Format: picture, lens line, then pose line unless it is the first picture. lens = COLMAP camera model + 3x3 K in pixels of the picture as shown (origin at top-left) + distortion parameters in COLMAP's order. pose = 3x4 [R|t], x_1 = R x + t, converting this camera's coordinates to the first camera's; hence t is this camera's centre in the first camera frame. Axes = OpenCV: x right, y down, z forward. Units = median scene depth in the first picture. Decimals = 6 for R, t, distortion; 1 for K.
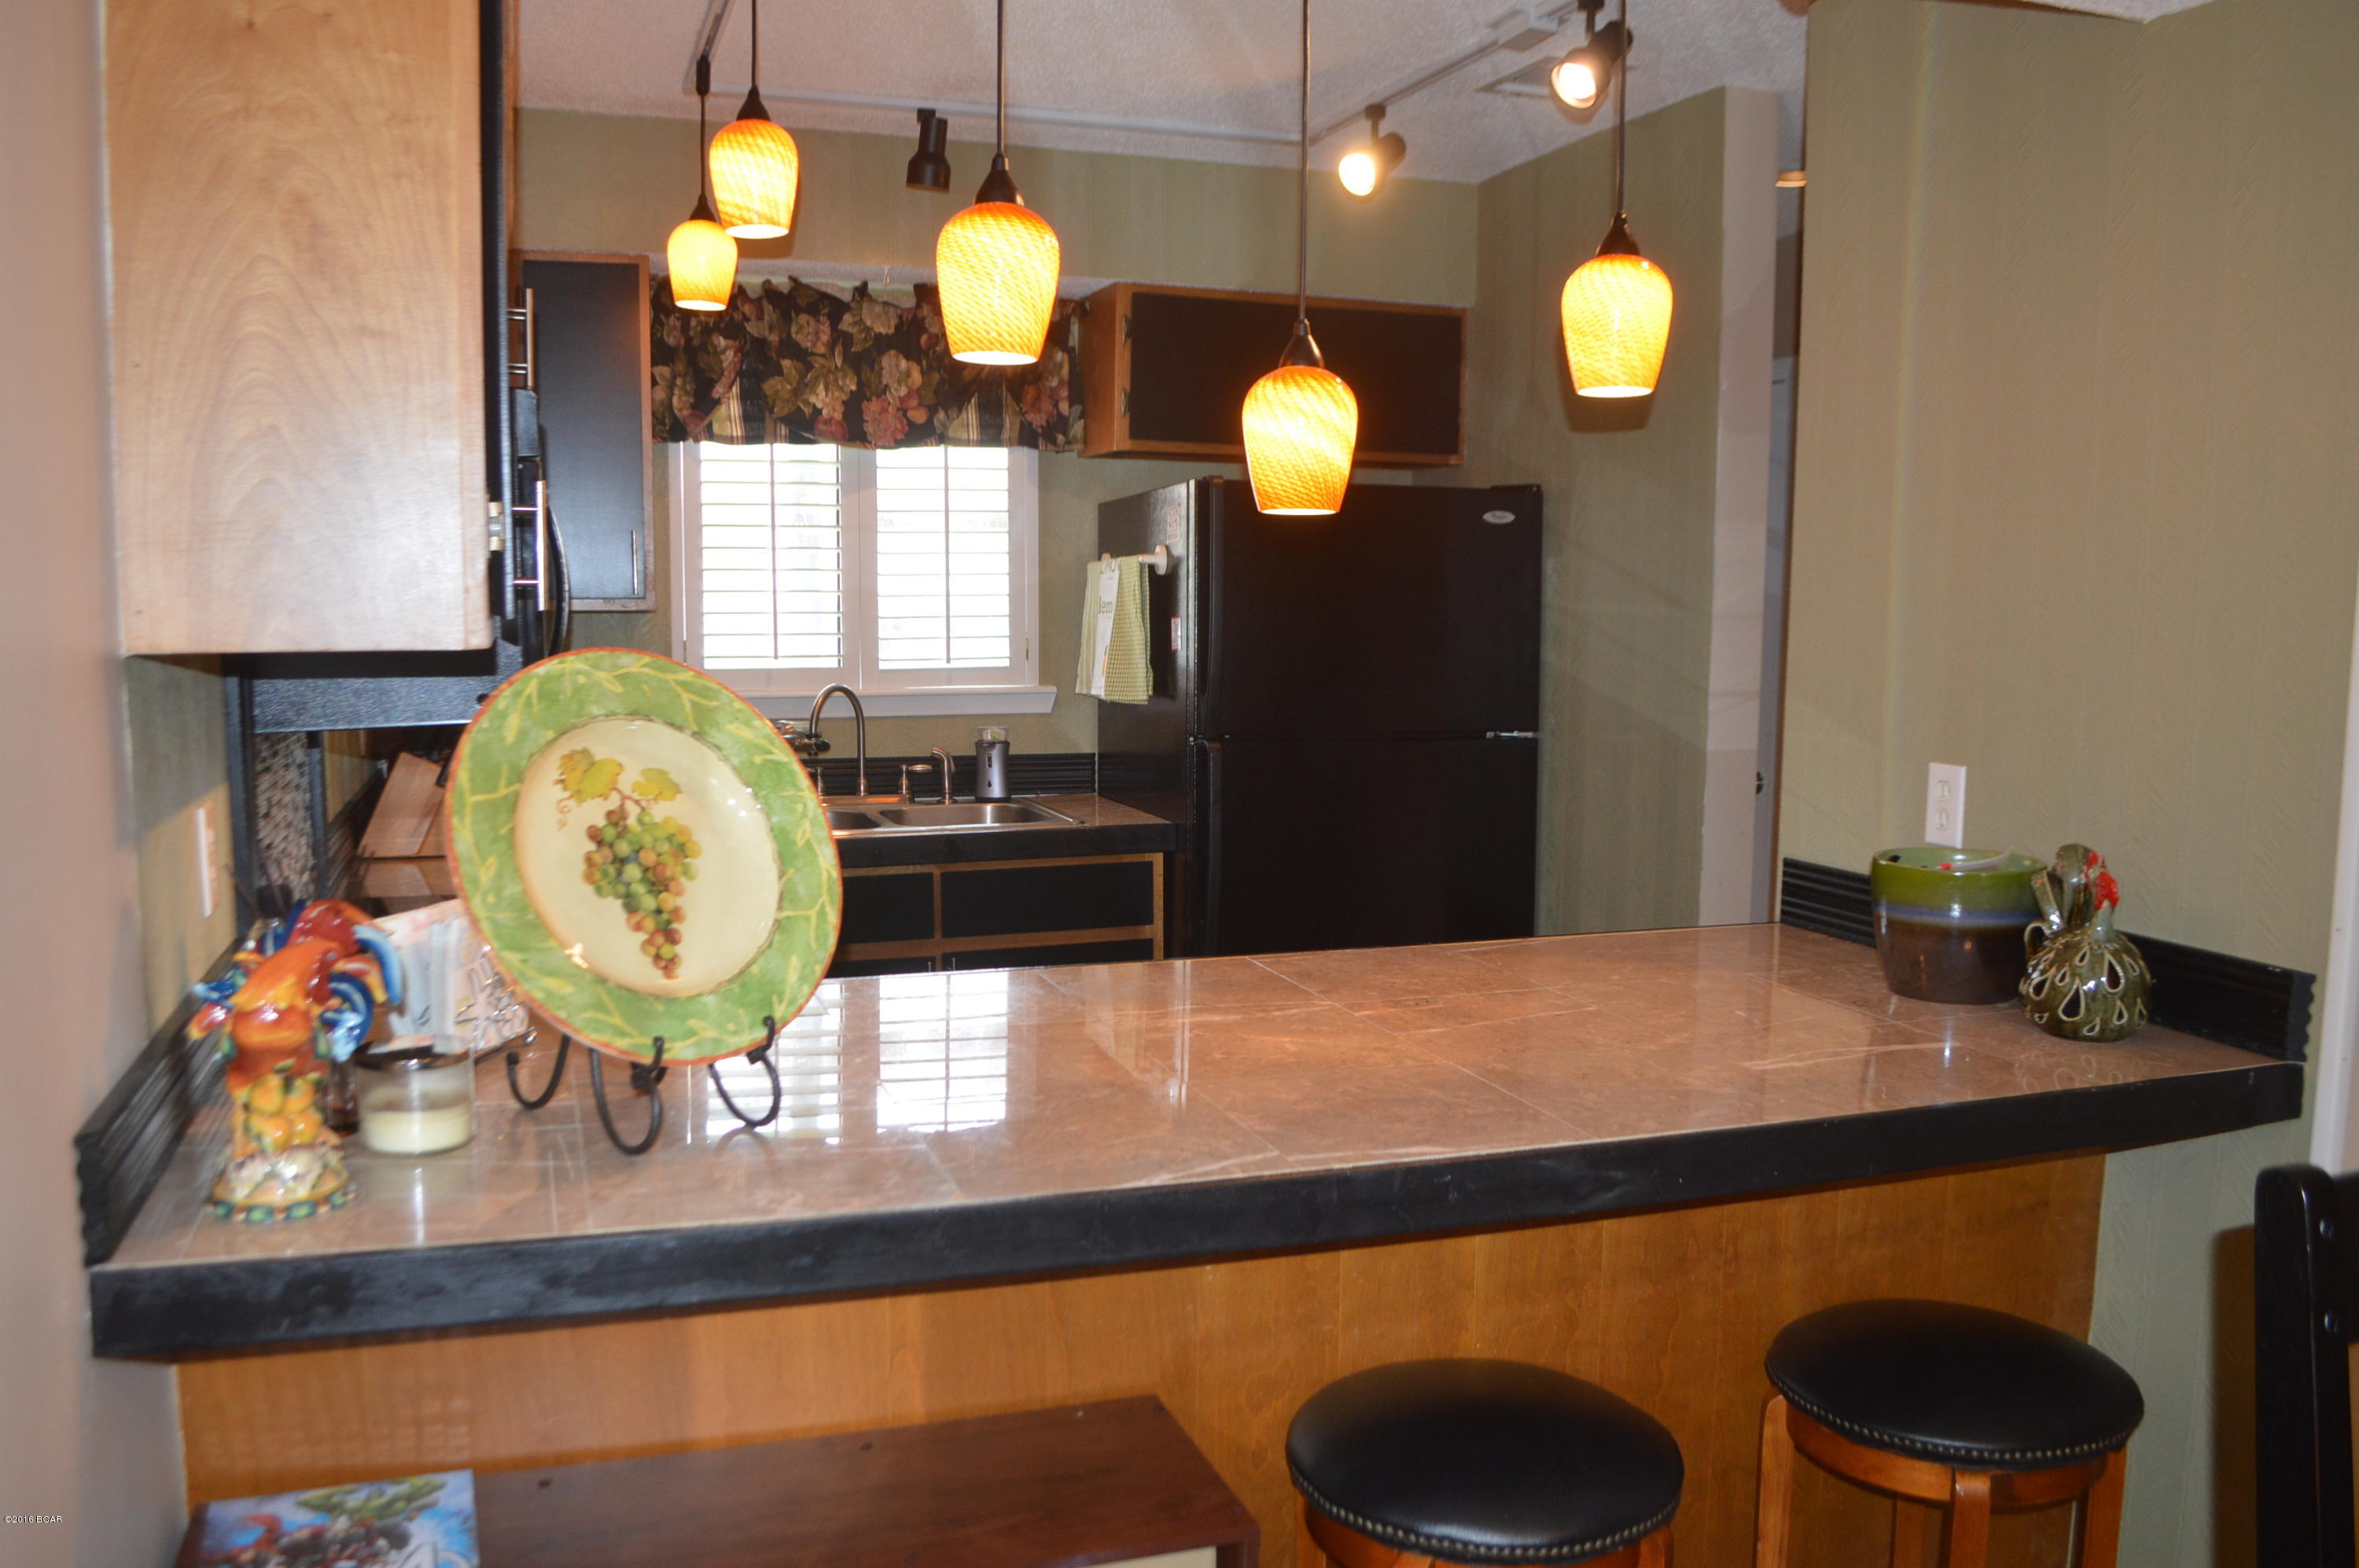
lens RADIAL K [[1895.9, 0, 1161.6], [0, 1895.9, 789.5], [0, 0, 1]] dist [-0.078022, 0.008345]
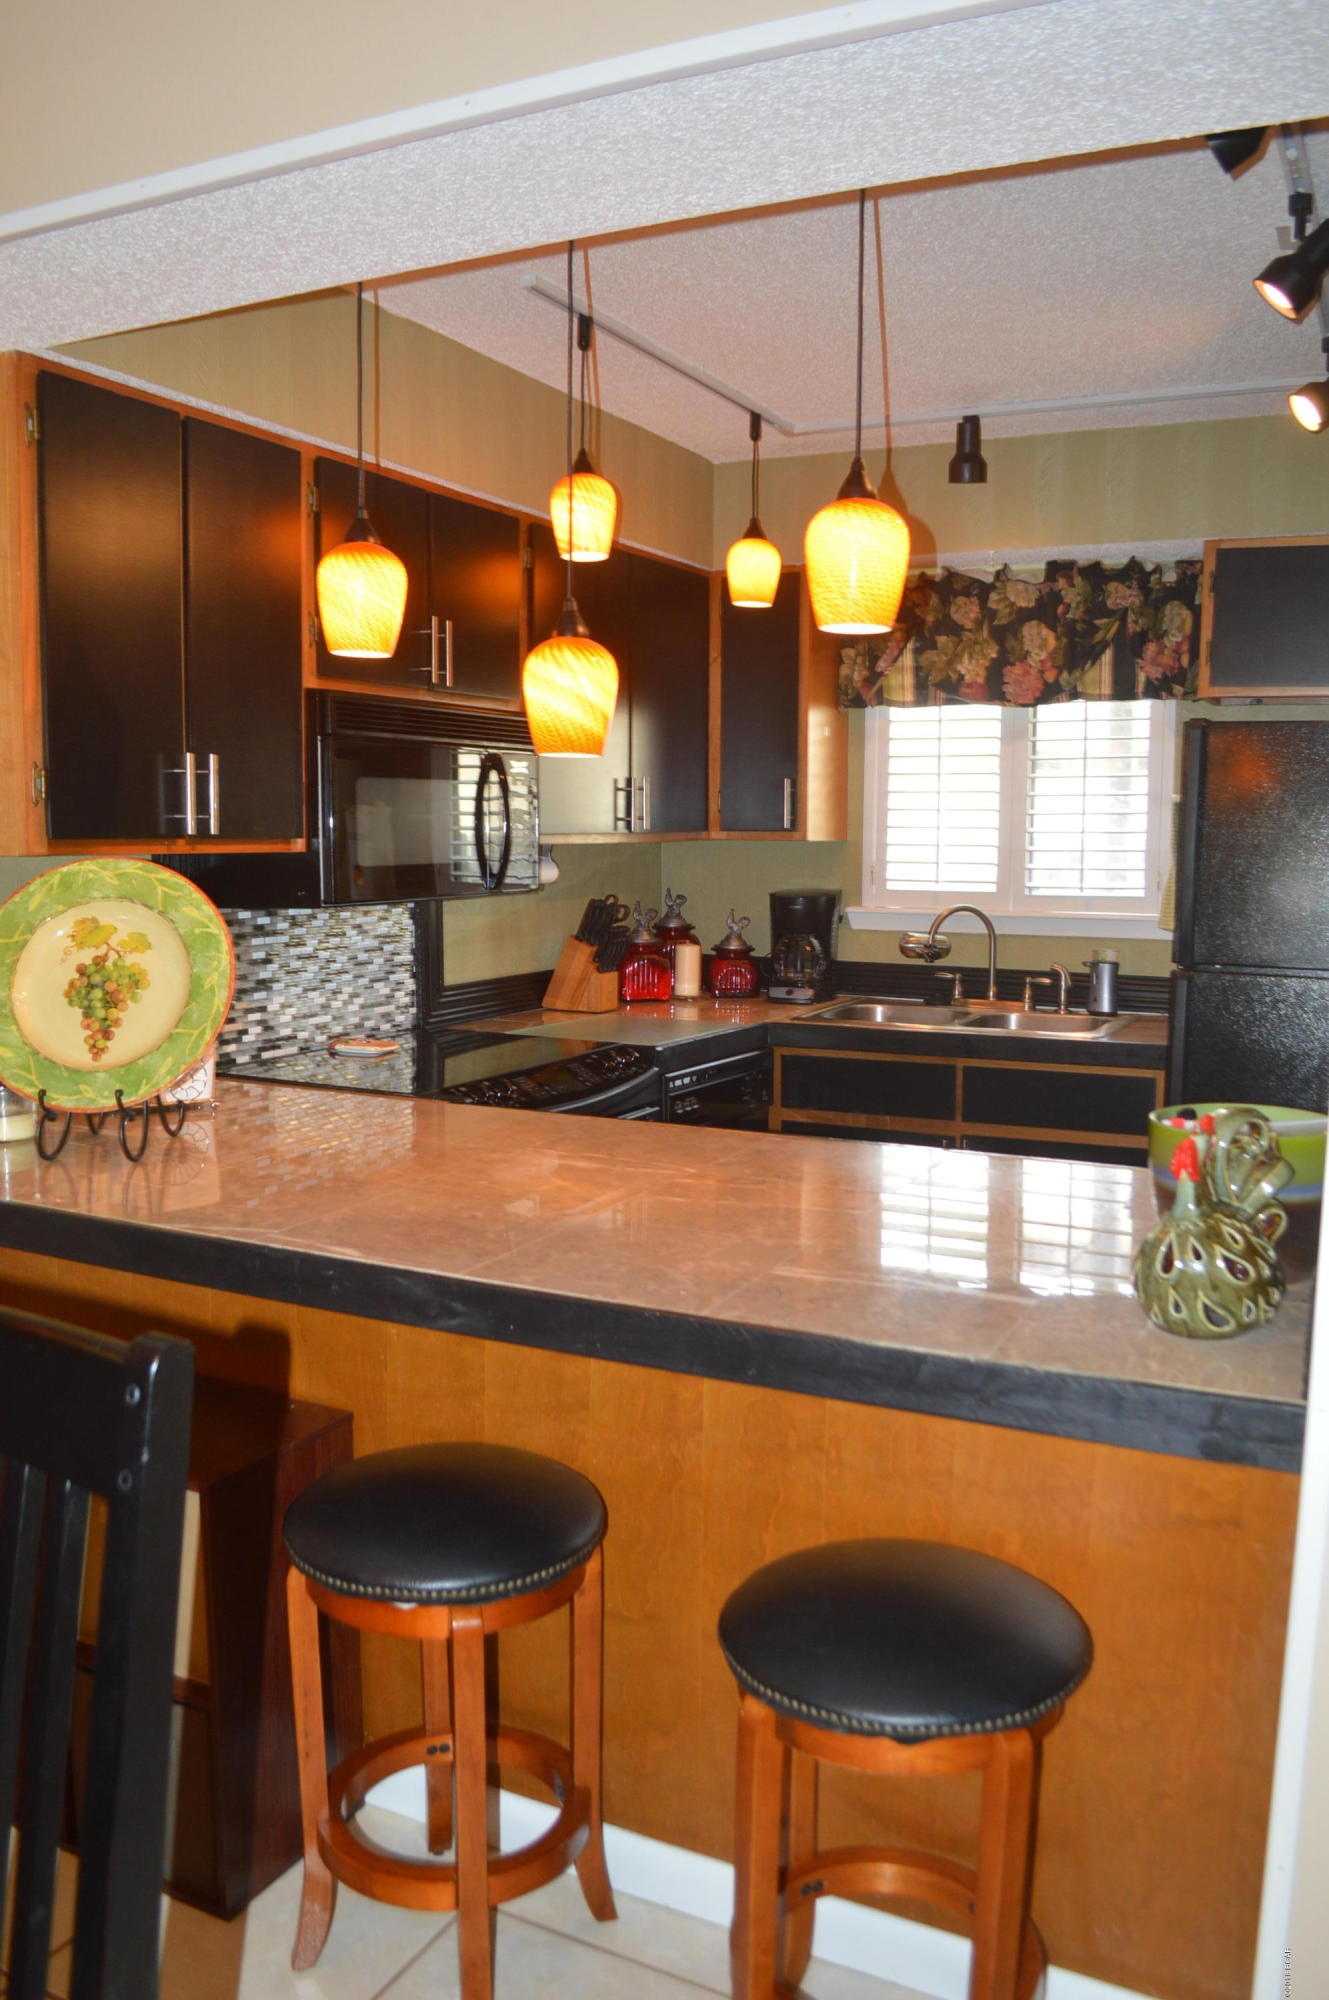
lens RADIAL K [[1607.4, 0, 664.0], [0, 1607.4, 1032.6], [0, 0, 1]] dist [-0.078022, 0.008345]
pose [[0.701477, 0.090080, -0.706976, 0.458457], [-0.076557, 0.995764, 0.050915, -0.013469], [0.708568, 0.018408, 0.705402, 0.164254]]
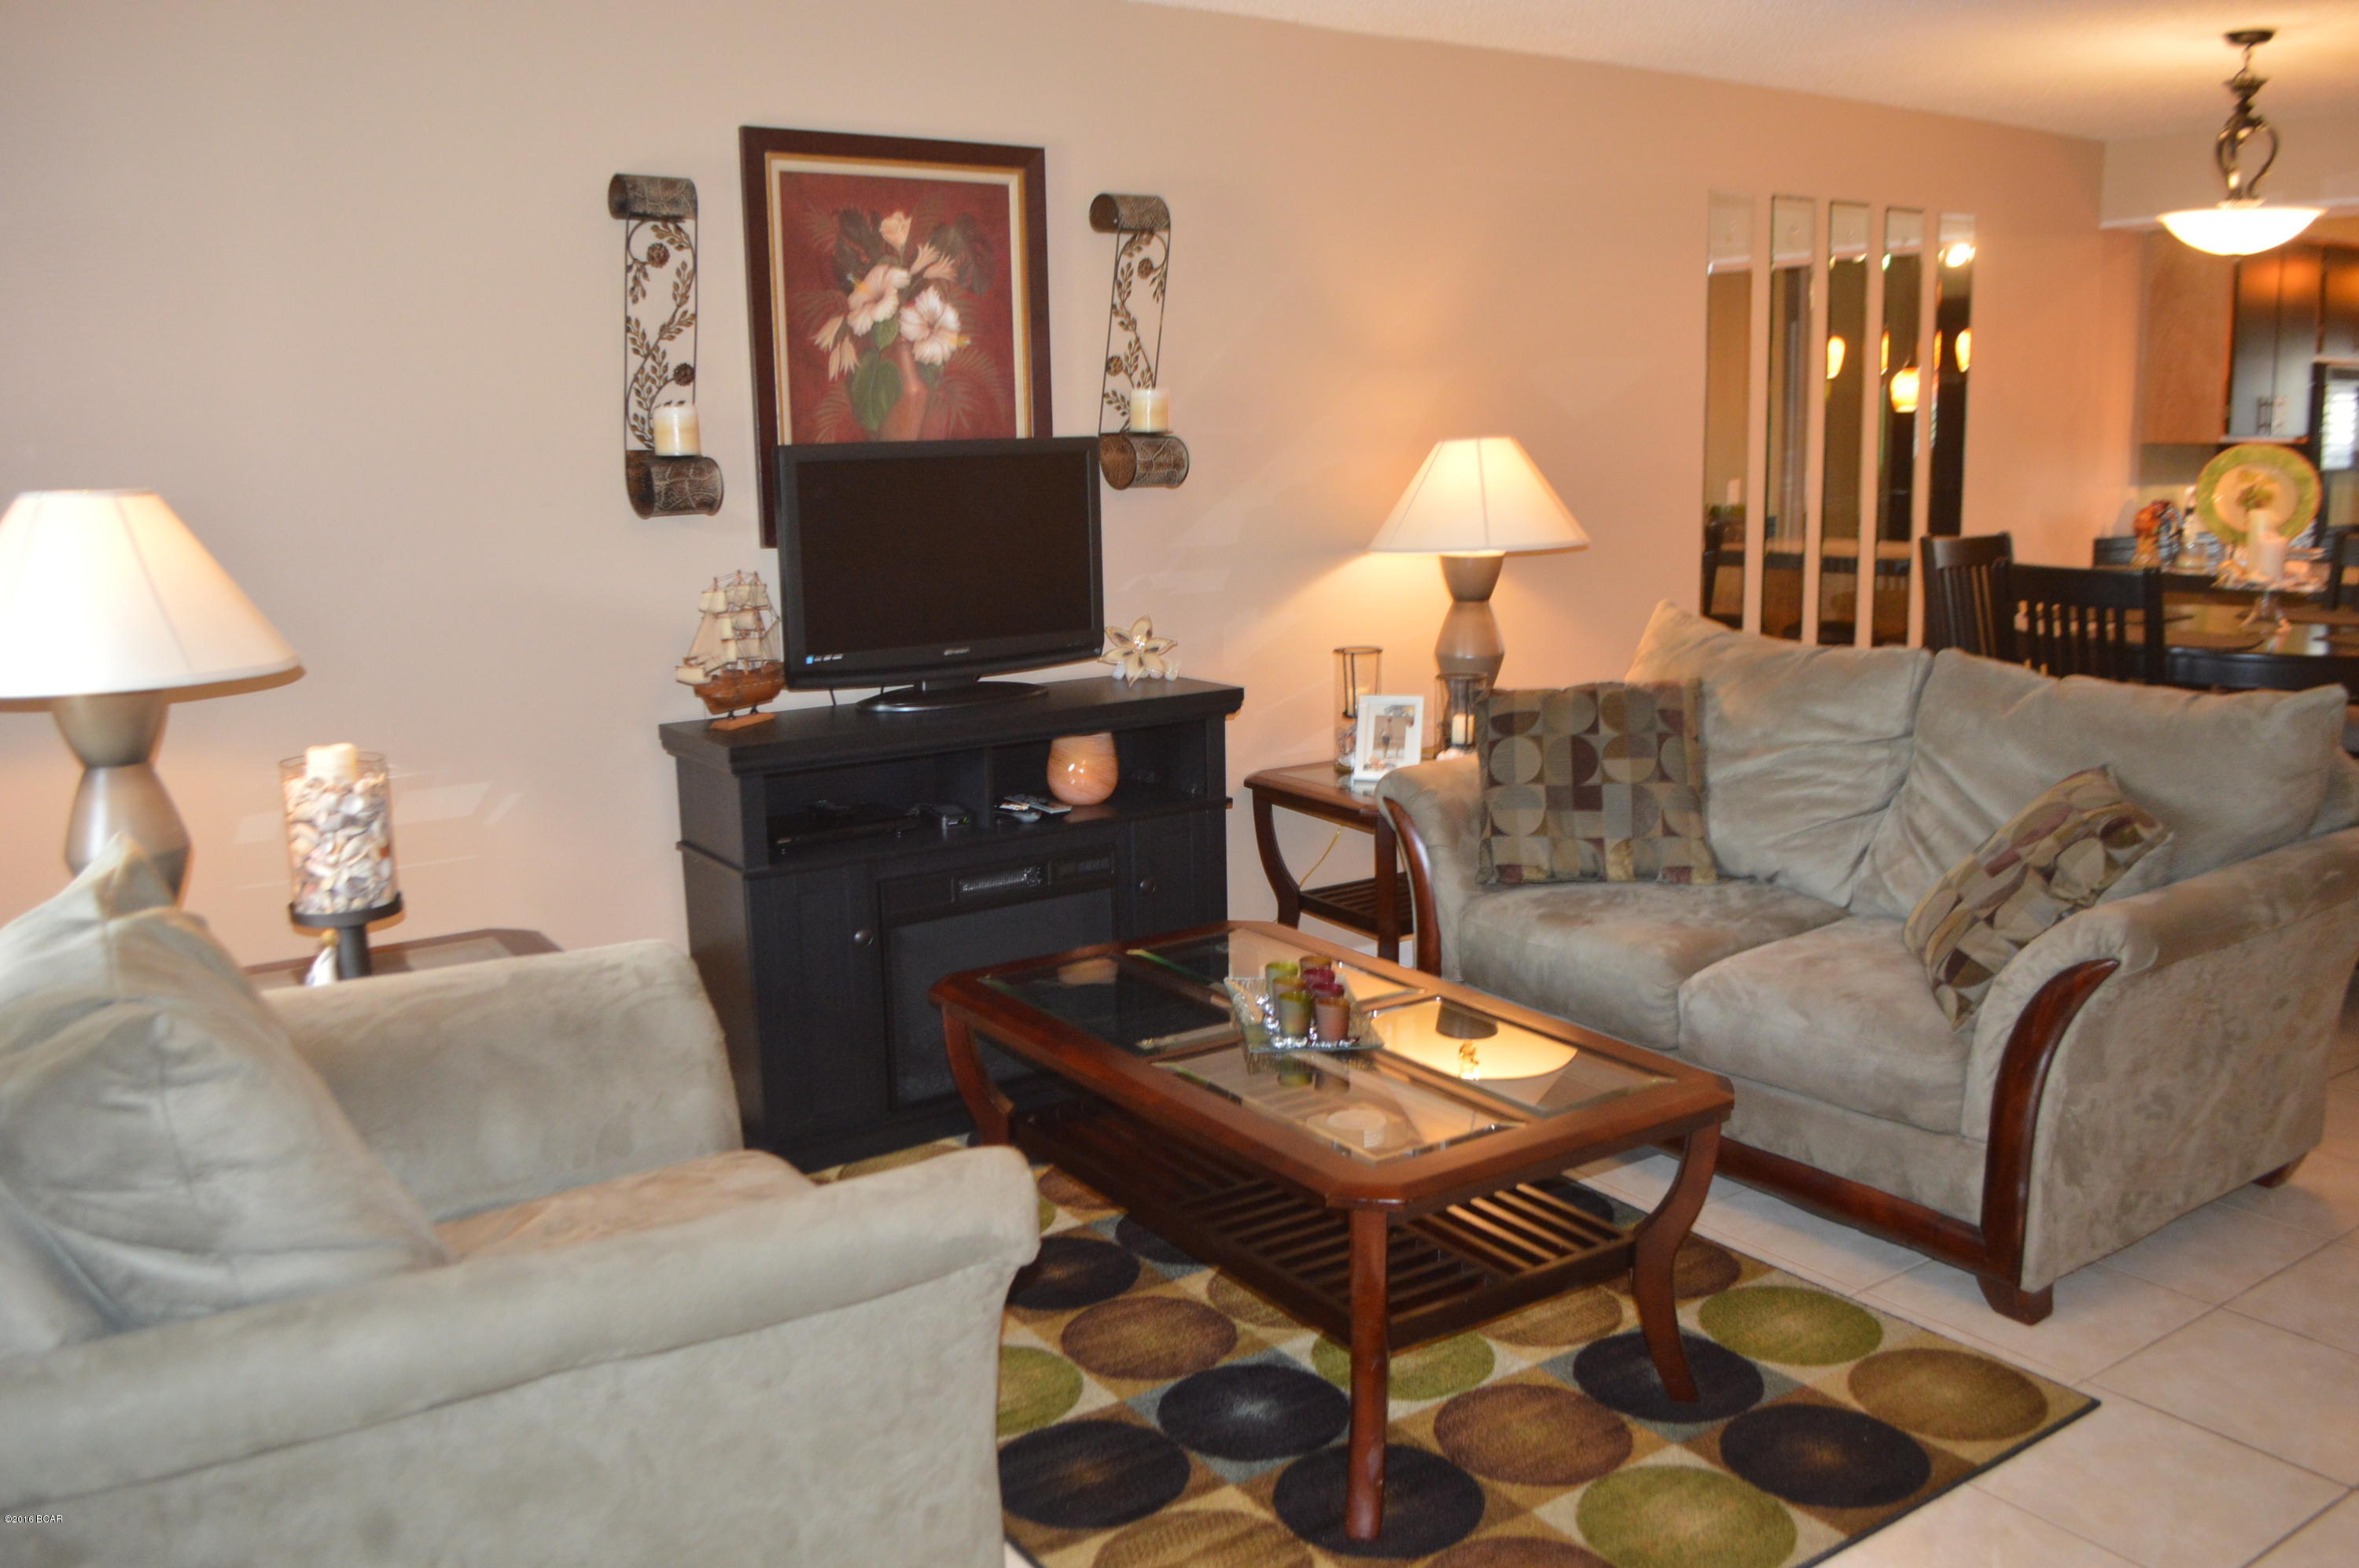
lens RADIAL K [[1874.5, 0, 1128.8], [0, 1874.5, 814.6], [0, 0, 1]] dist [-0.093243, 0.000697]
pose [[0.234749, 0.174861, -0.956199, 1.228762], [-0.076256, 0.983968, 0.161219, 0.111301], [0.969060, 0.035070, 0.244320, -0.916124]]
